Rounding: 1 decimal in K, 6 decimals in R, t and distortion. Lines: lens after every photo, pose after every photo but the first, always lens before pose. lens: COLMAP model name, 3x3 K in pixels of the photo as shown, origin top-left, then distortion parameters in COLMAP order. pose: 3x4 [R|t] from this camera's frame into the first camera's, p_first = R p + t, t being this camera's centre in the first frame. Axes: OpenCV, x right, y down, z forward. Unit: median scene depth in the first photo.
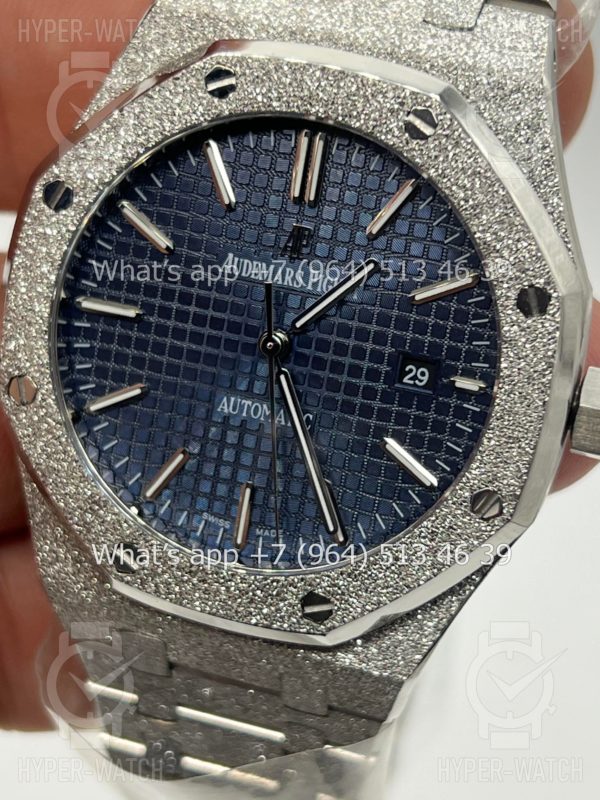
lens RADIAL K [[1792.5, 0, 300.3], [0, 1792.5, 401.0], [0, 0, 1]] dist [0.066579, 0.000000]
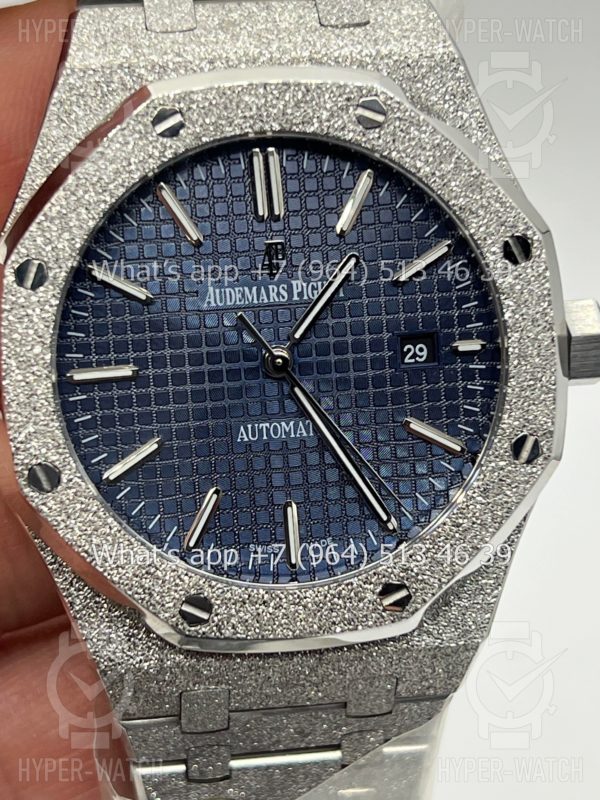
lens RADIAL K [[1792.5, 0, 300.1], [0, 1792.5, 399.0], [0, 0, 1]] dist [0.066579, 0.000000]
pose [[0.917893, -0.270604, 0.290252, -0.304458], [0.286463, 0.958006, -0.012755, 0.005357], [-0.274612, 0.094854, 0.956865, 0.029434]]
